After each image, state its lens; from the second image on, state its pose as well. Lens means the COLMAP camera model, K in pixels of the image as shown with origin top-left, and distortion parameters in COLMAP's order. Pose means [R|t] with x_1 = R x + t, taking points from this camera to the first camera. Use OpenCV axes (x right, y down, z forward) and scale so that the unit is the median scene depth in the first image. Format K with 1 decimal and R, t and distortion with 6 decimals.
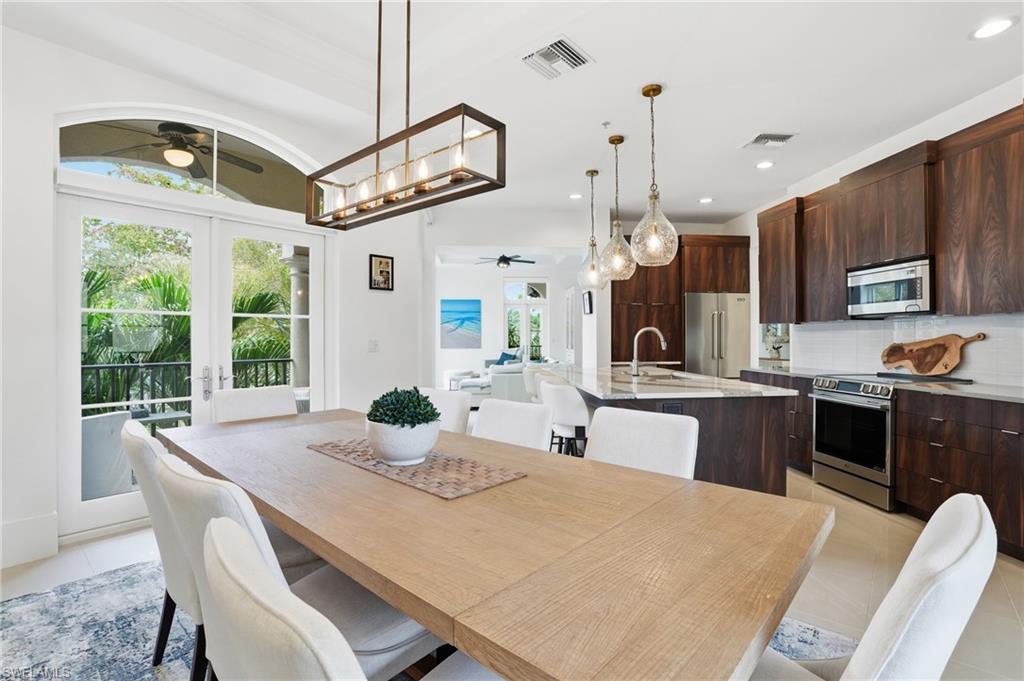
lens RADIAL K [[480.6, 0, 512.0], [0, 480.6, 340.5], [0, 0, 1]] dist [-0.025983, 0.001094]
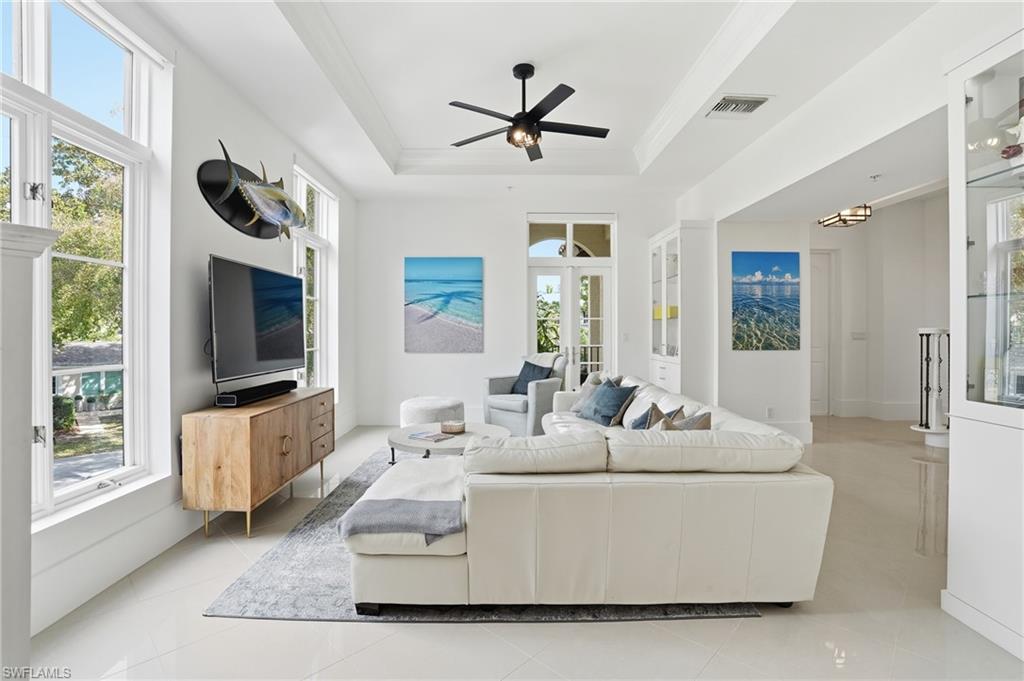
lens RADIAL K [[480.6, 0, 512.0], [0, 480.6, 340.5], [0, 0, 1]] dist [-0.025983, 0.001094]
pose [[0.998330, 0.001562, -0.057741, -0.004918], [-0.001063, 0.999962, 0.008678, -0.001204], [0.057752, -0.008602, 0.998294, 0.498132]]
